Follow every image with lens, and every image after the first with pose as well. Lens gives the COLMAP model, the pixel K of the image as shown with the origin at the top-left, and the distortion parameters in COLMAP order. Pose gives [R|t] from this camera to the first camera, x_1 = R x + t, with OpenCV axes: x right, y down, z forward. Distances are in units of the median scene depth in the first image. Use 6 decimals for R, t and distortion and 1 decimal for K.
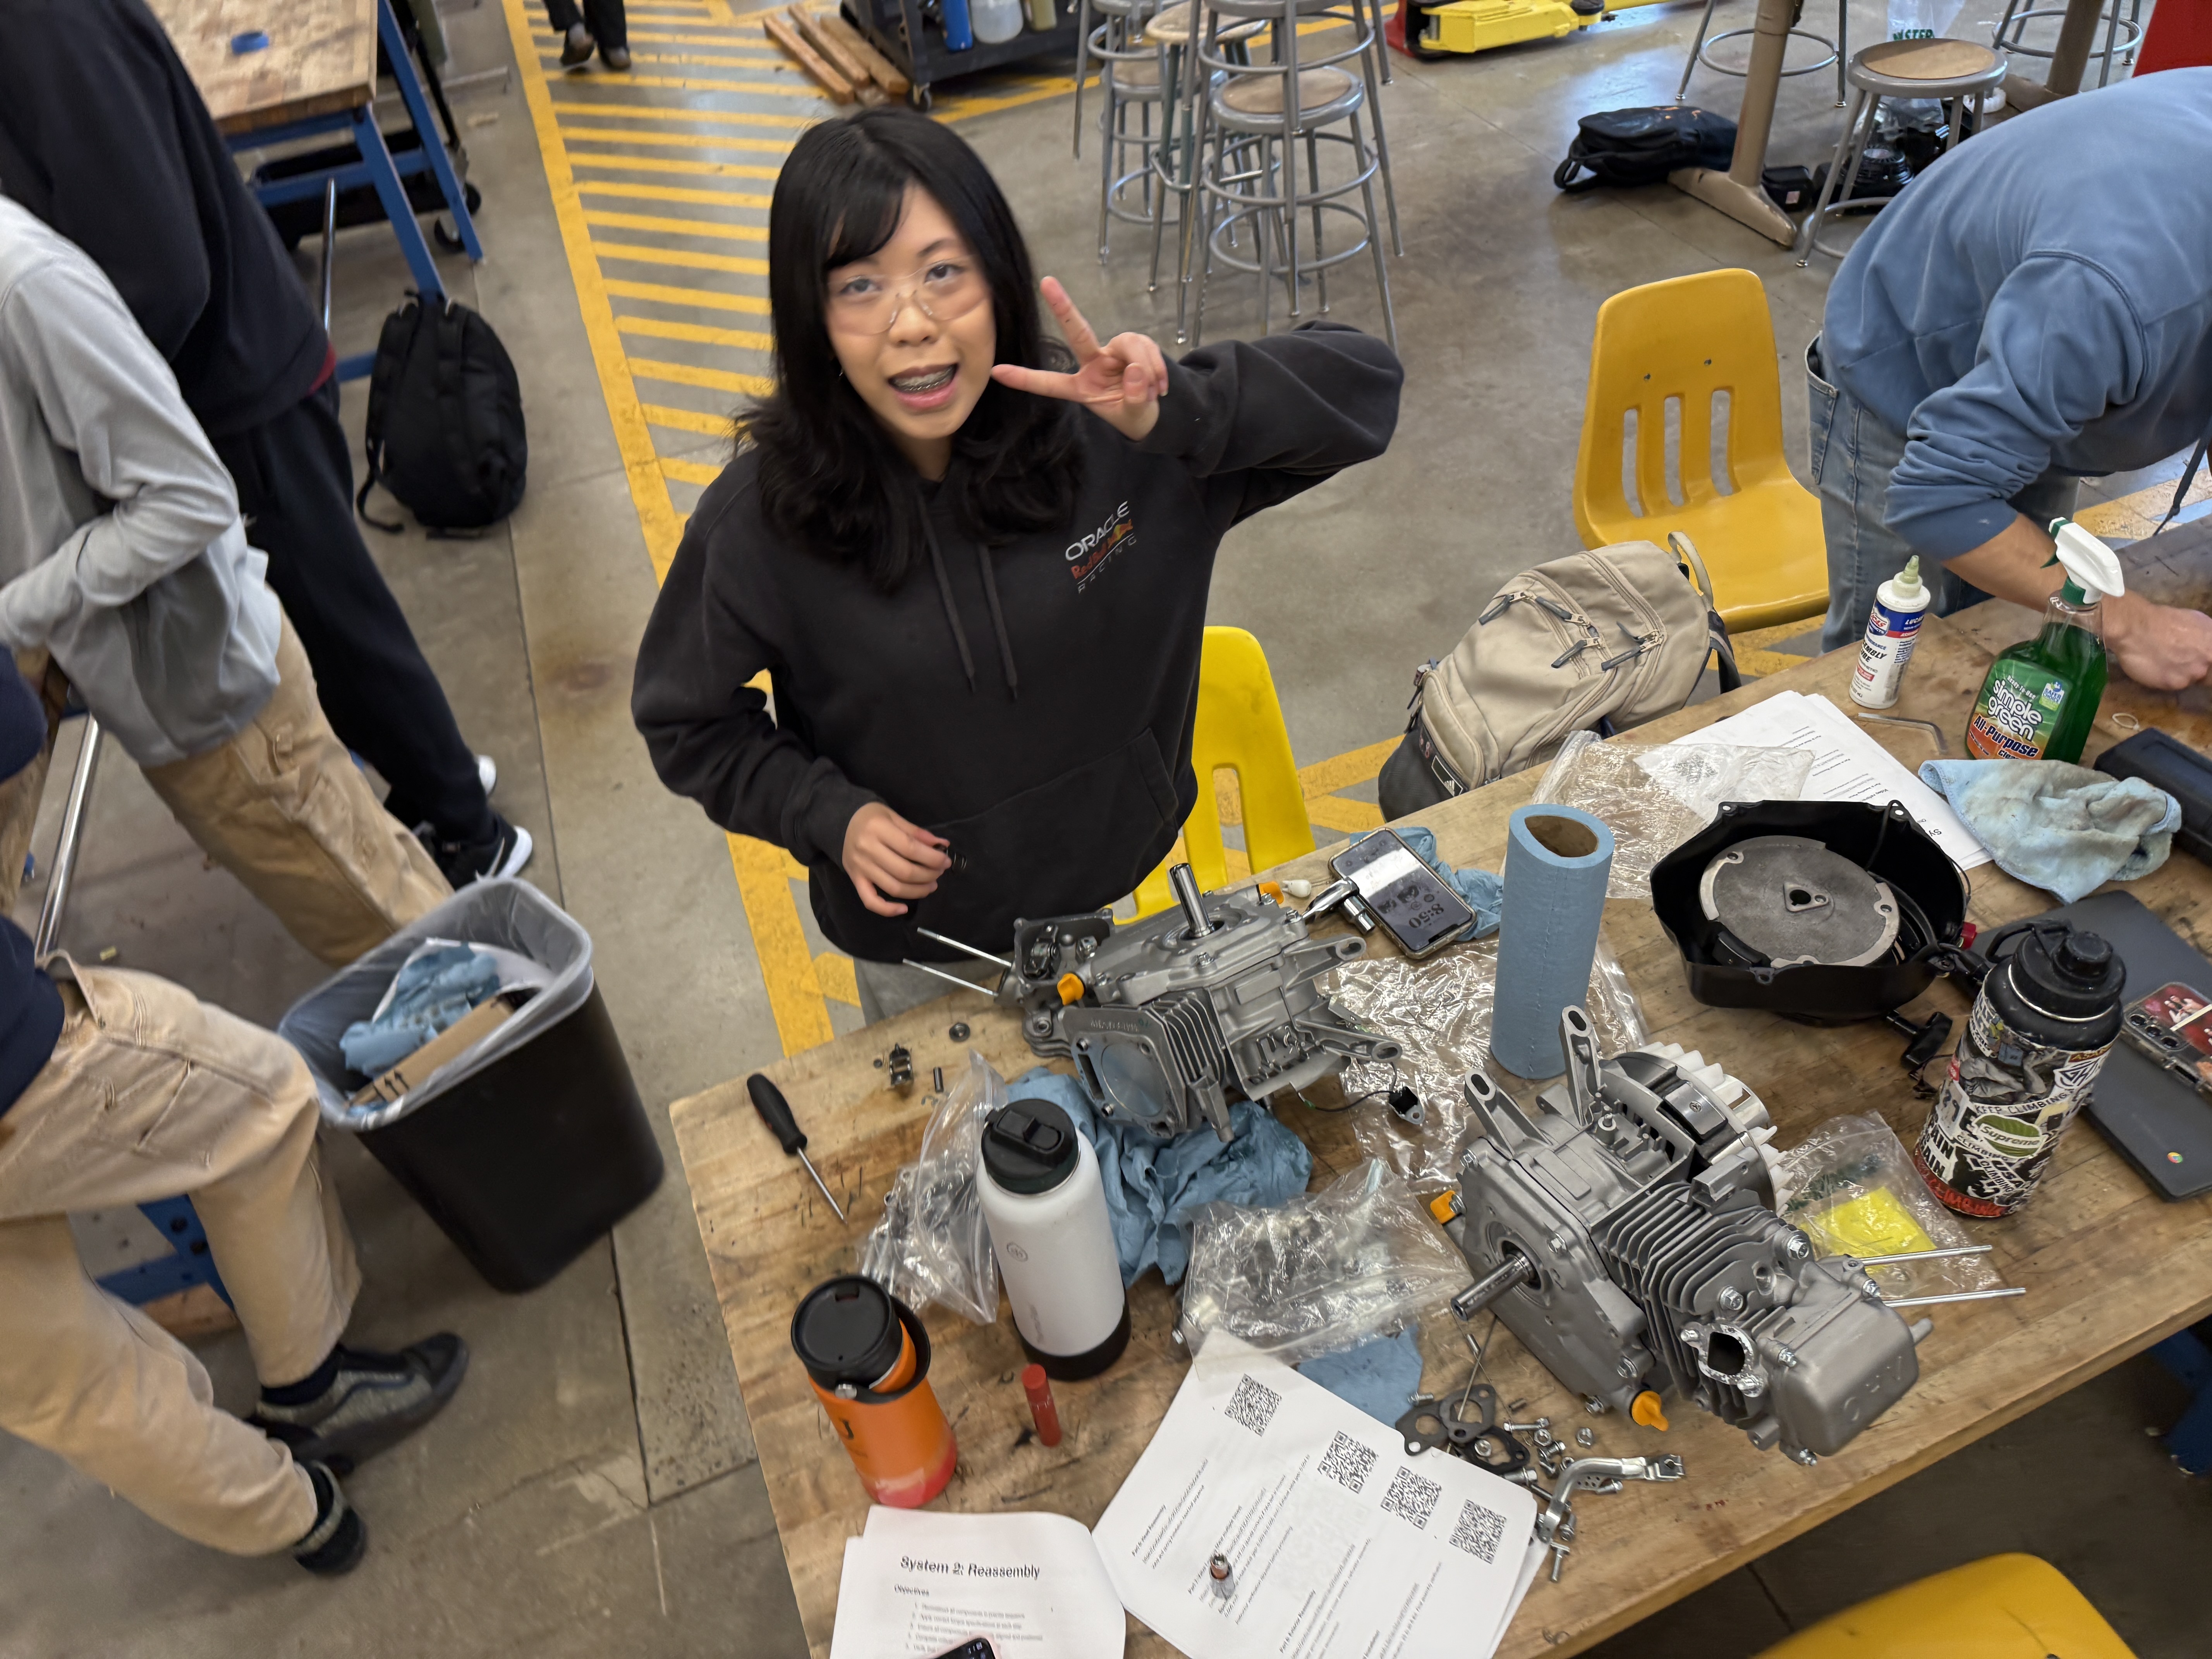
lens RADIAL K [[1573.1, 0, 1107.9], [0, 1573.1, 829.8], [0, 0, 1]] dist [-0.002618, 0.001527]
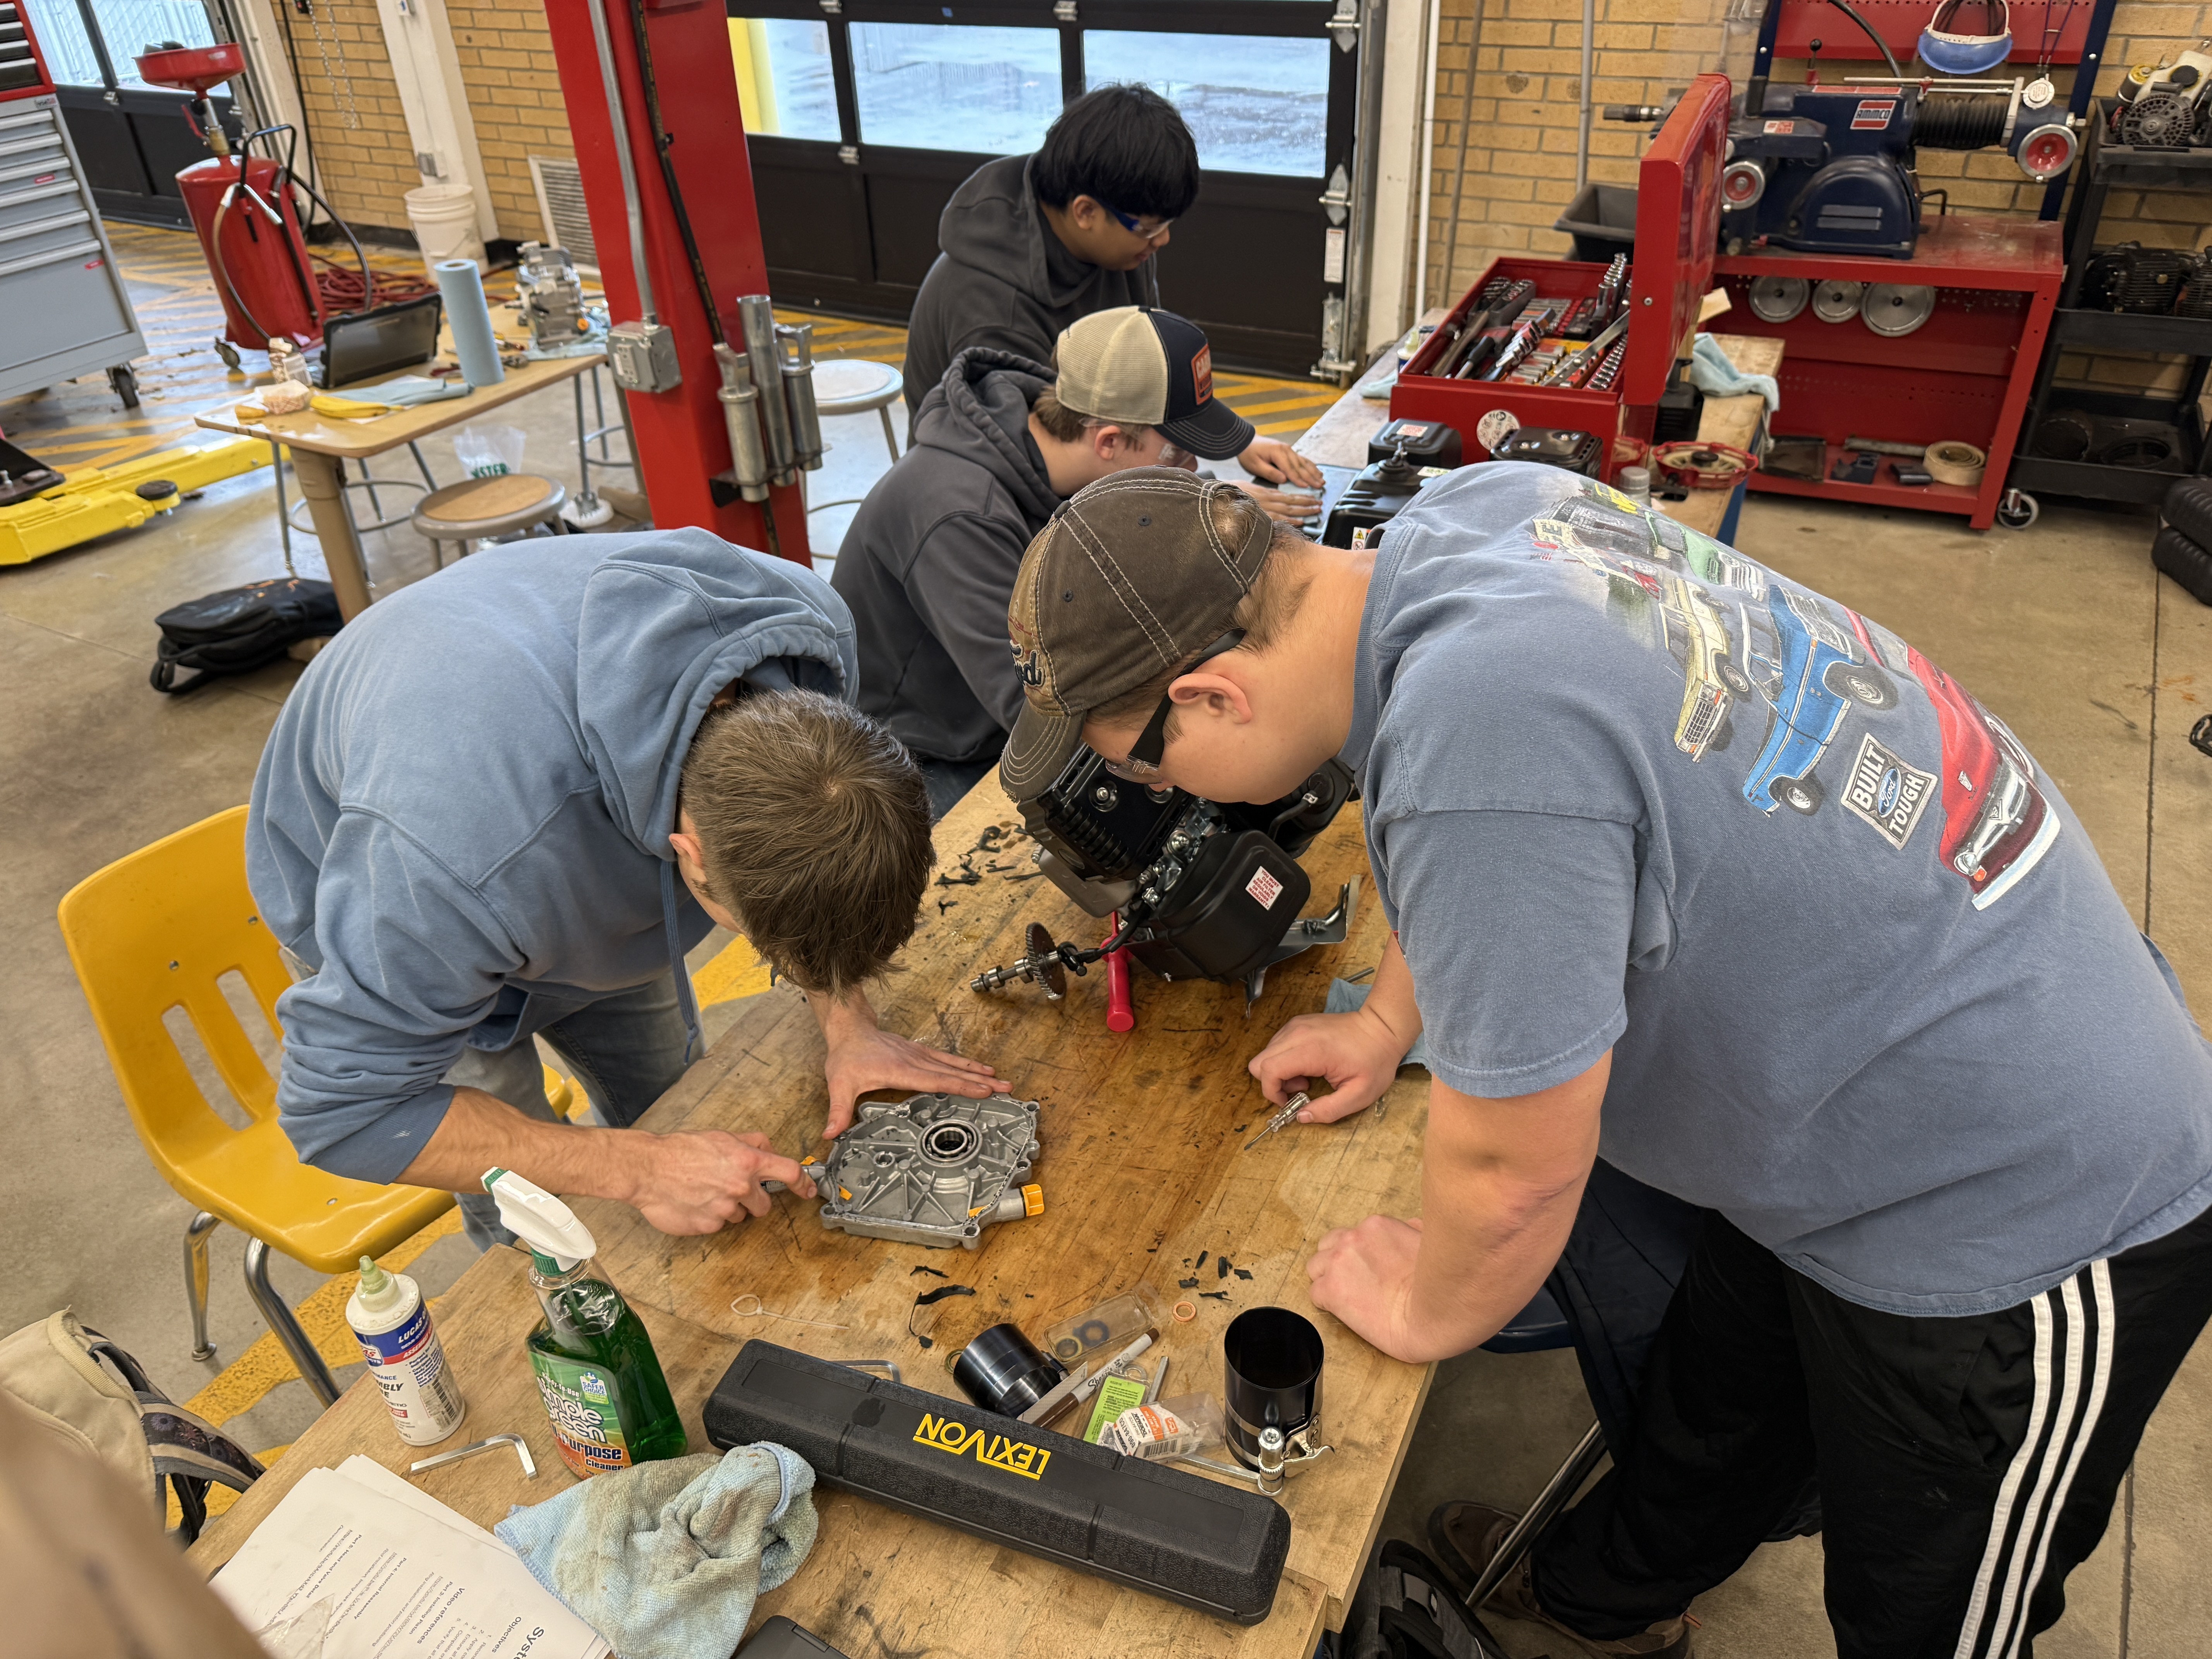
lens RADIAL K [[1573.1, 0, 1104.1], [0, 1573.1, 829.8], [0, 0, 1]] dist [-0.002618, 0.001527]
pose [[0.748489, -0.299270, 0.591778, 0.148038], [0.425778, 0.901025, -0.082869, -0.054125], [-0.508407, 0.313992, 0.801830, 0.079348]]
